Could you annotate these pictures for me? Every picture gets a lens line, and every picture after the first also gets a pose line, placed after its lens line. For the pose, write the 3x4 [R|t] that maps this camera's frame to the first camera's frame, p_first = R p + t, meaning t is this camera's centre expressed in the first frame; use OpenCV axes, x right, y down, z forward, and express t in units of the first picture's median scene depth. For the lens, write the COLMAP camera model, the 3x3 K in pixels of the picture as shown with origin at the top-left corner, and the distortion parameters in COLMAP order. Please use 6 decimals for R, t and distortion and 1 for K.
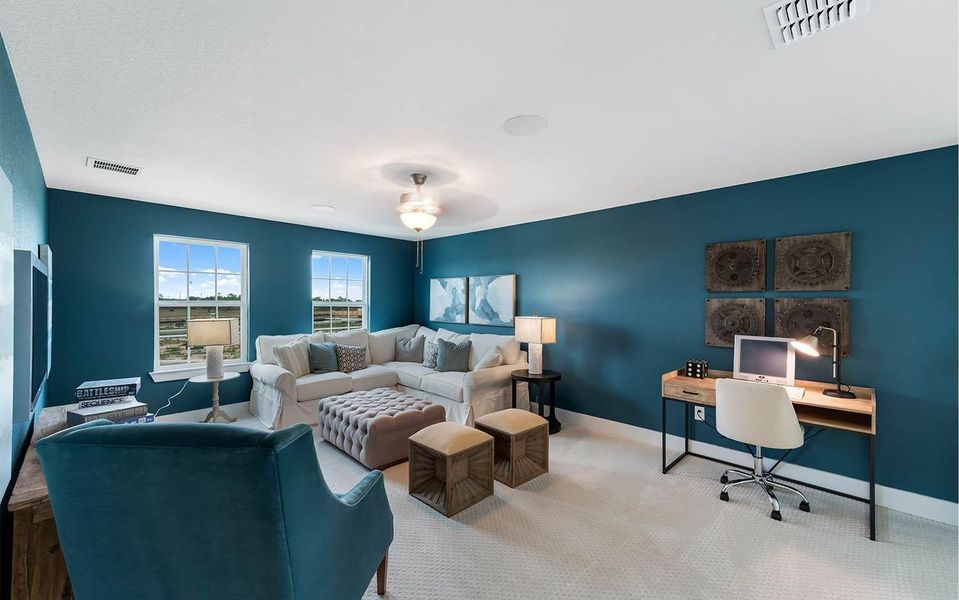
lens RADIAL K [[383.0, 0, 487.6], [0, 383.0, 301.3], [0, 0, 1]] dist [0.007356, -0.001353]
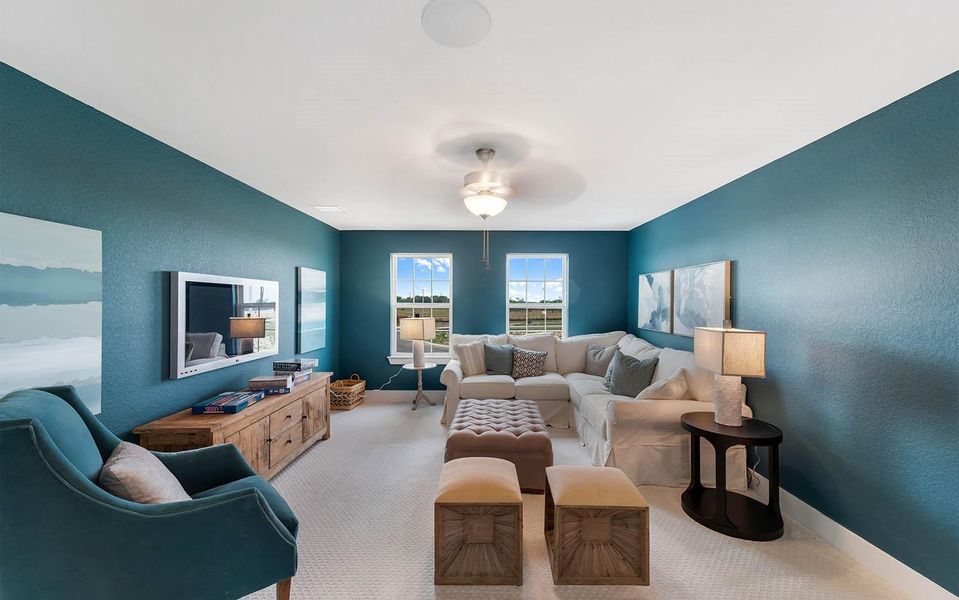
lens RADIAL K [[383.0, 0, 480.3], [0, 383.0, 303.7], [0, 0, 1]] dist [0.007356, -0.001353]
pose [[0.687985, -0.000450, -0.725725, 0.279288], [-0.000086, 1.000000, -0.000701, 0.002100], [0.725725, 0.000545, 0.687985, 0.290738]]
